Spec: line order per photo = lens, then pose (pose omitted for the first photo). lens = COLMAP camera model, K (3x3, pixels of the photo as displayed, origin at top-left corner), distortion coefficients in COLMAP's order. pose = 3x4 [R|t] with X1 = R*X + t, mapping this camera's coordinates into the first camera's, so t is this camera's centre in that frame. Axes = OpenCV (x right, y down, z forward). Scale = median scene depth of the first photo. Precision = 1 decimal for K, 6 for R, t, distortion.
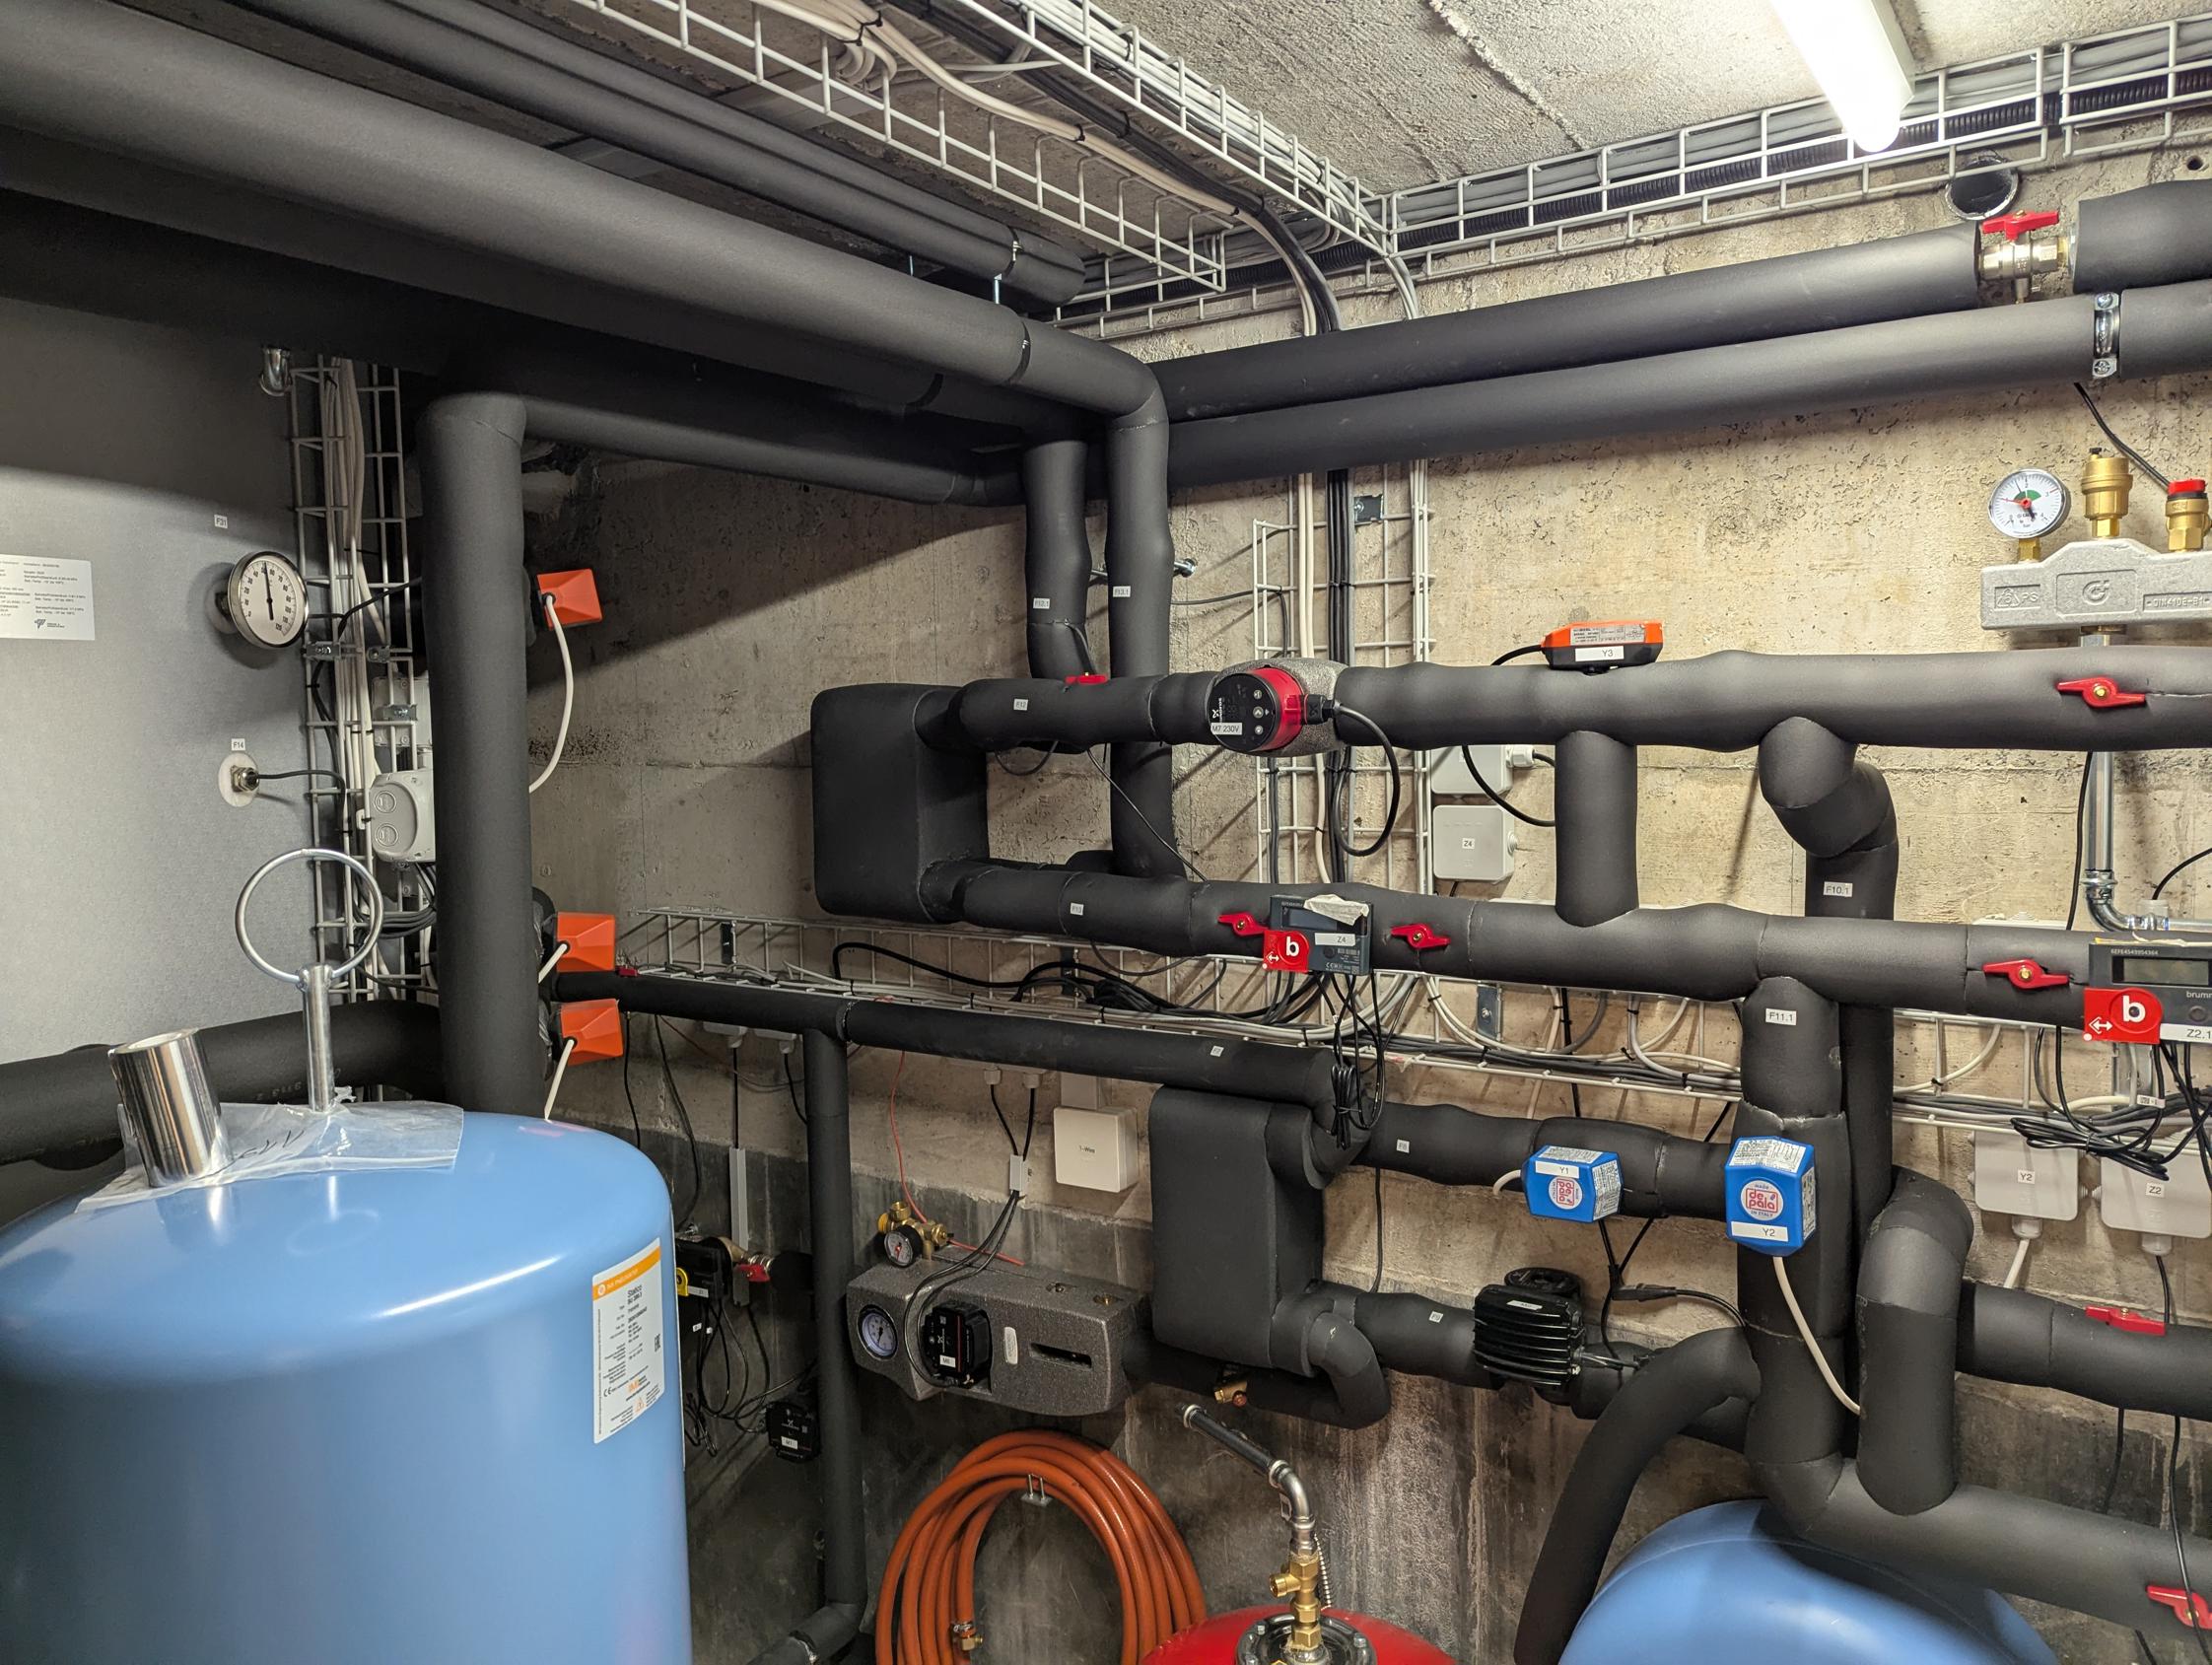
lens RADIAL K [[1550.2, 0, 1110.4], [0, 1550.2, 817.8], [0, 0, 1]] dist [0.066241, -0.064775]
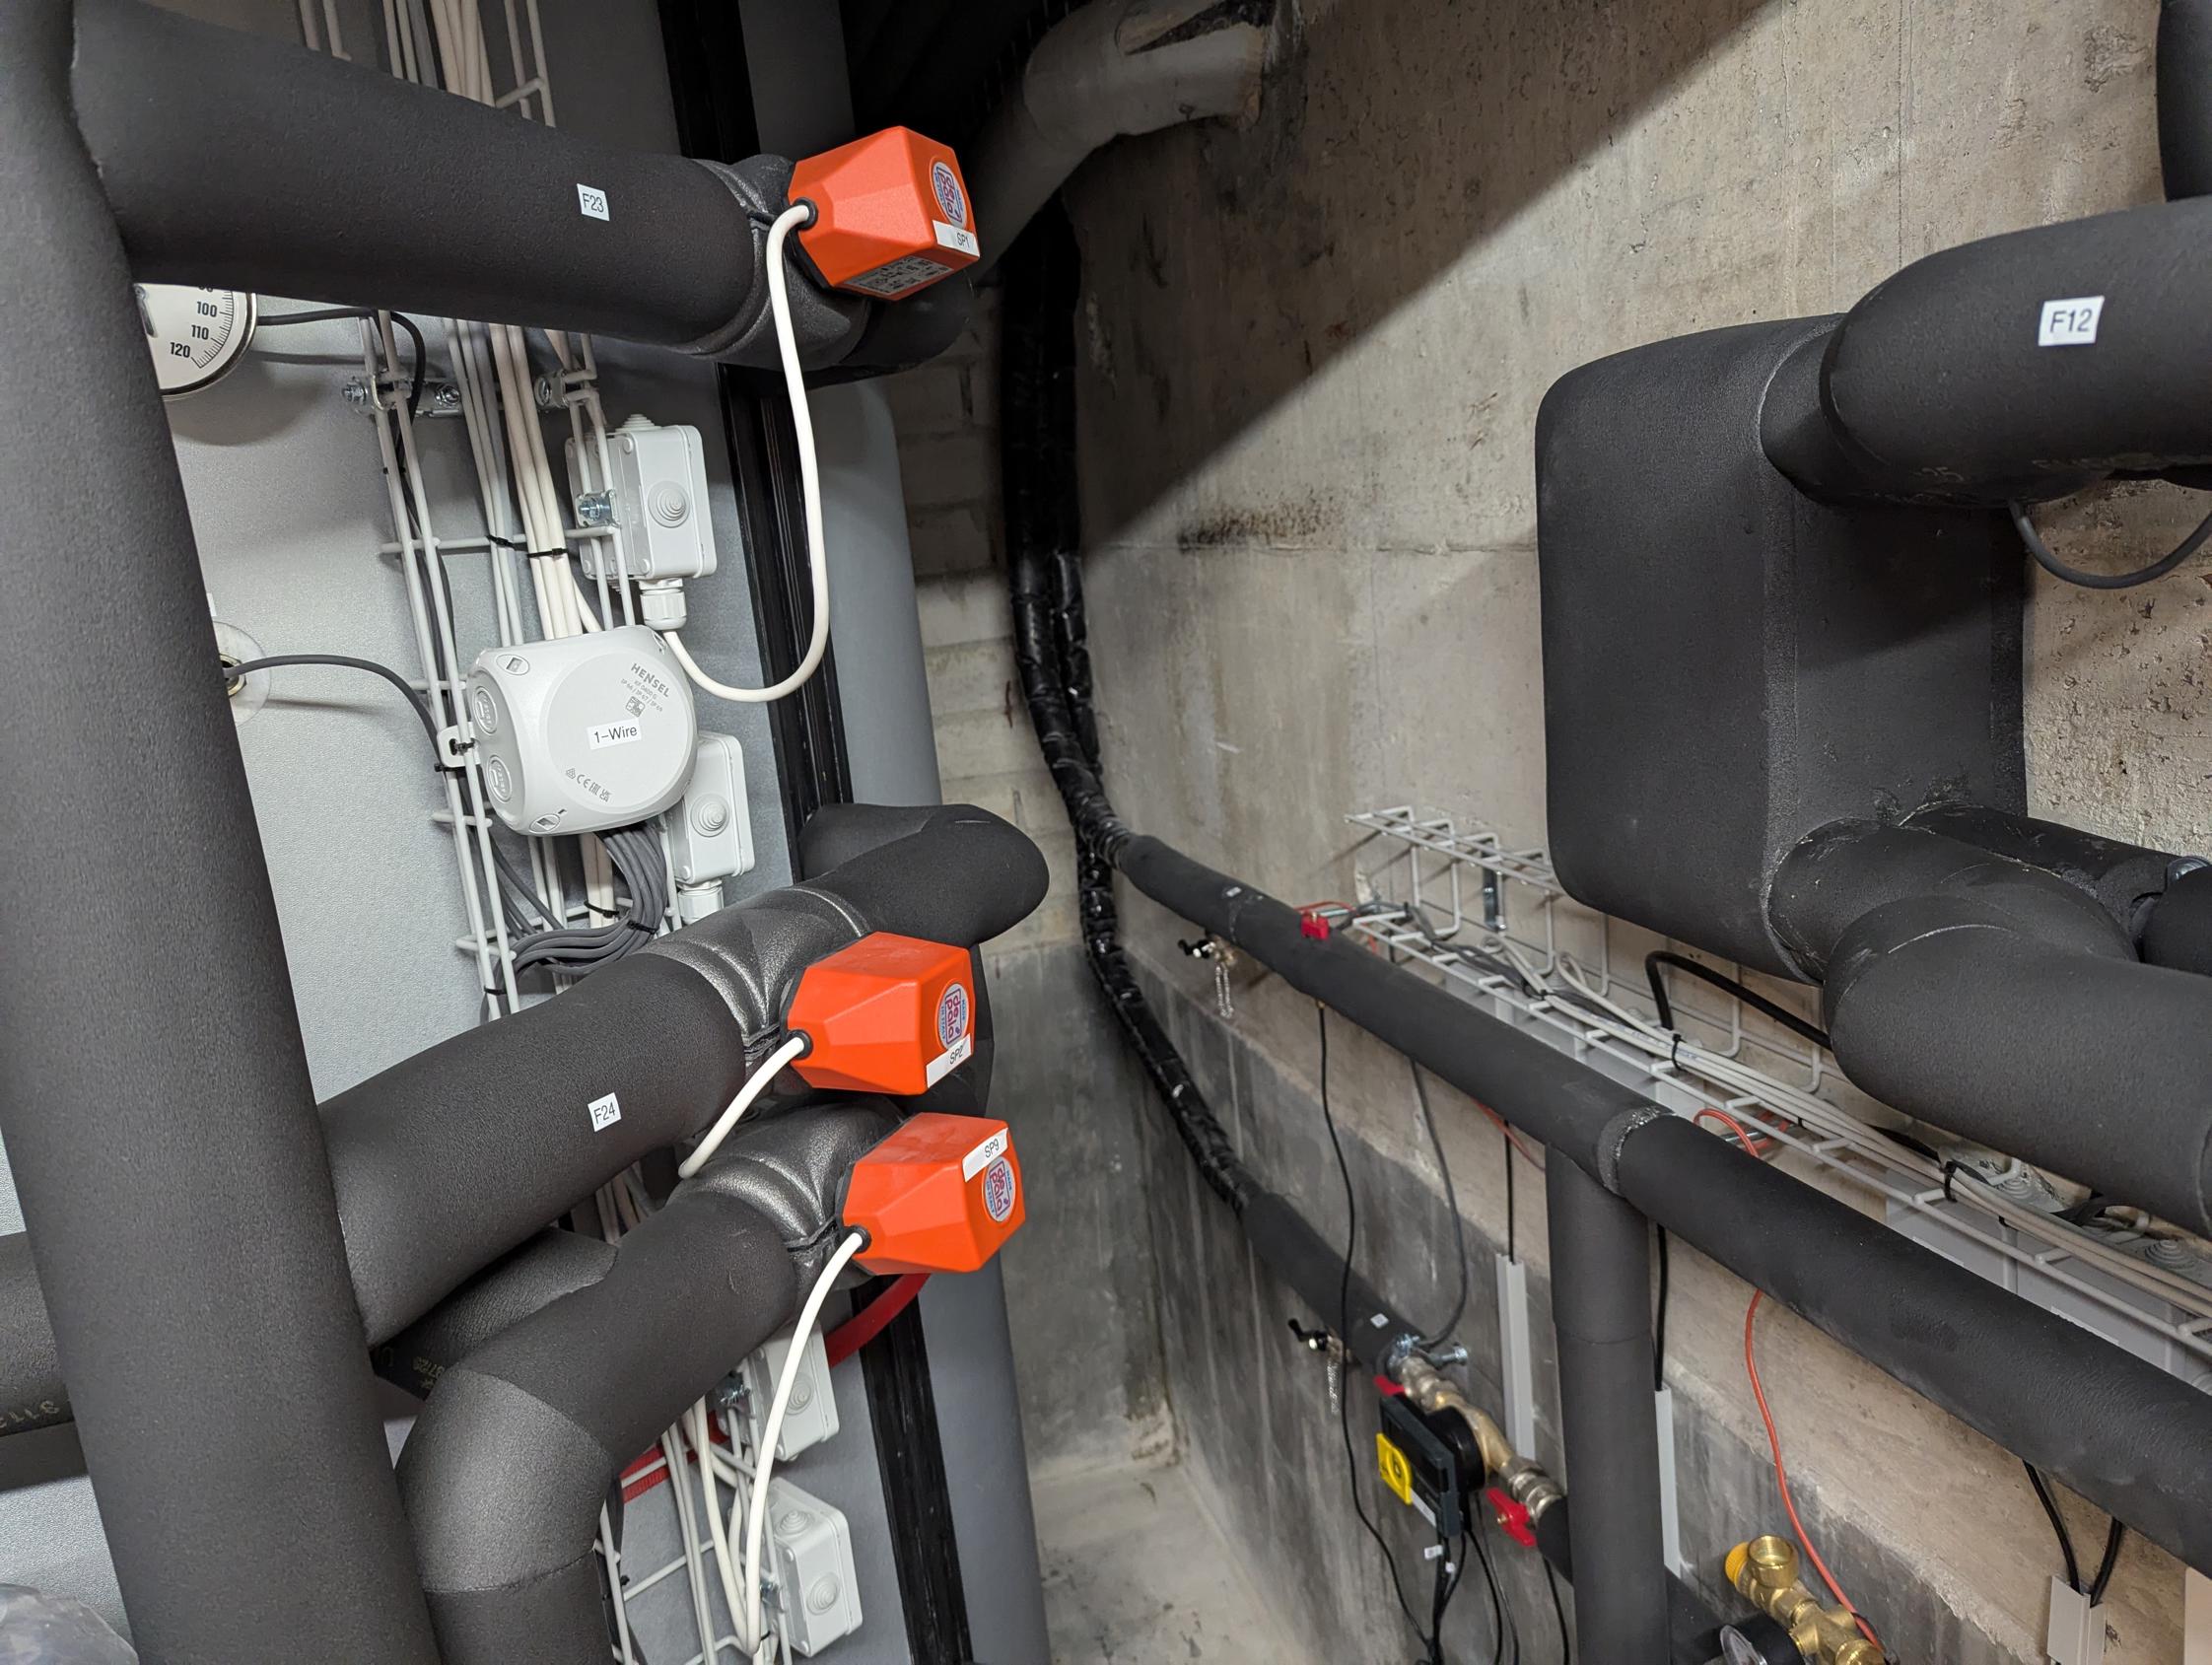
lens RADIAL K [[1572.0, 0, 1107.6], [0, 1572.0, 846.0], [0, 0, 1]] dist [0.054970, -0.059223]
pose [[0.770693, 0.076936, -0.632545, -0.010470], [0.039807, 0.984932, 0.168297, -0.042127], [0.635962, -0.154886, 0.756017, 0.737184]]
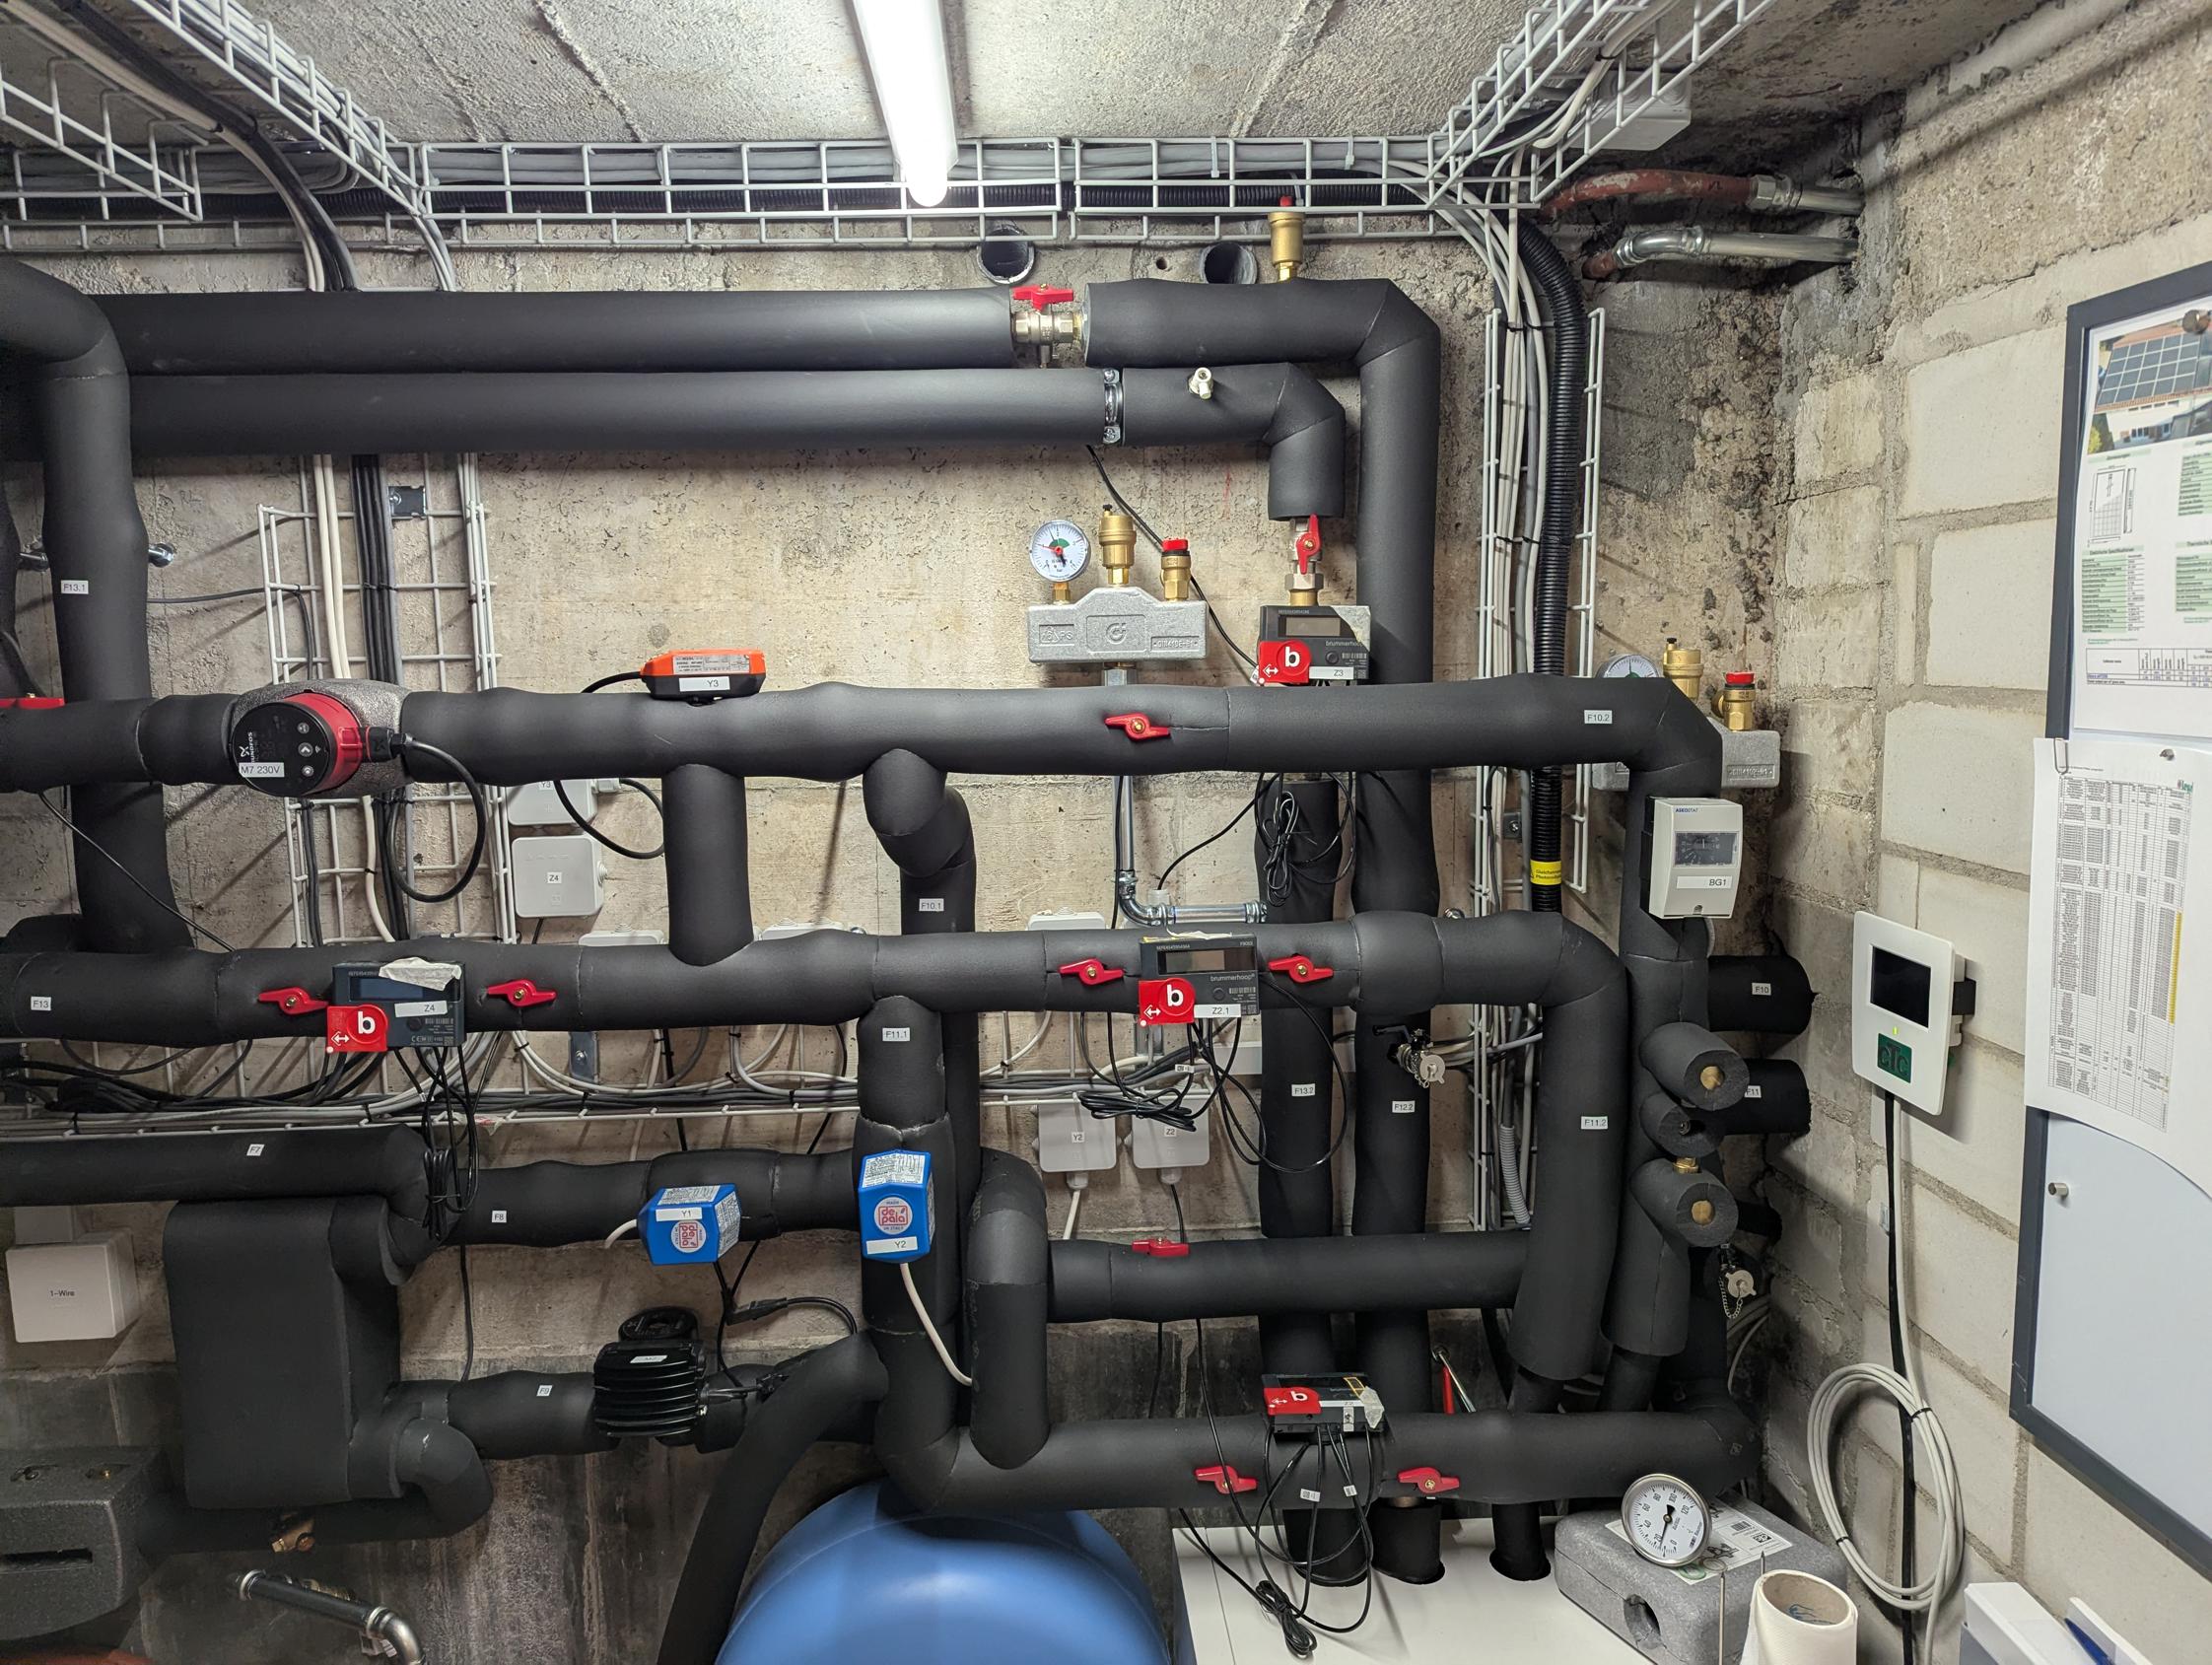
lens RADIAL K [[1550.9, 0, 1072.7], [0, 1550.9, 830.8], [0, 0, 1]] dist [0.066171, -0.070396]
pose [[0.812583, -0.064583, 0.579257, -0.054829], [0.043768, 0.997797, 0.049848, -0.044295], [-0.581200, -0.015152, 0.813619, 0.070463]]
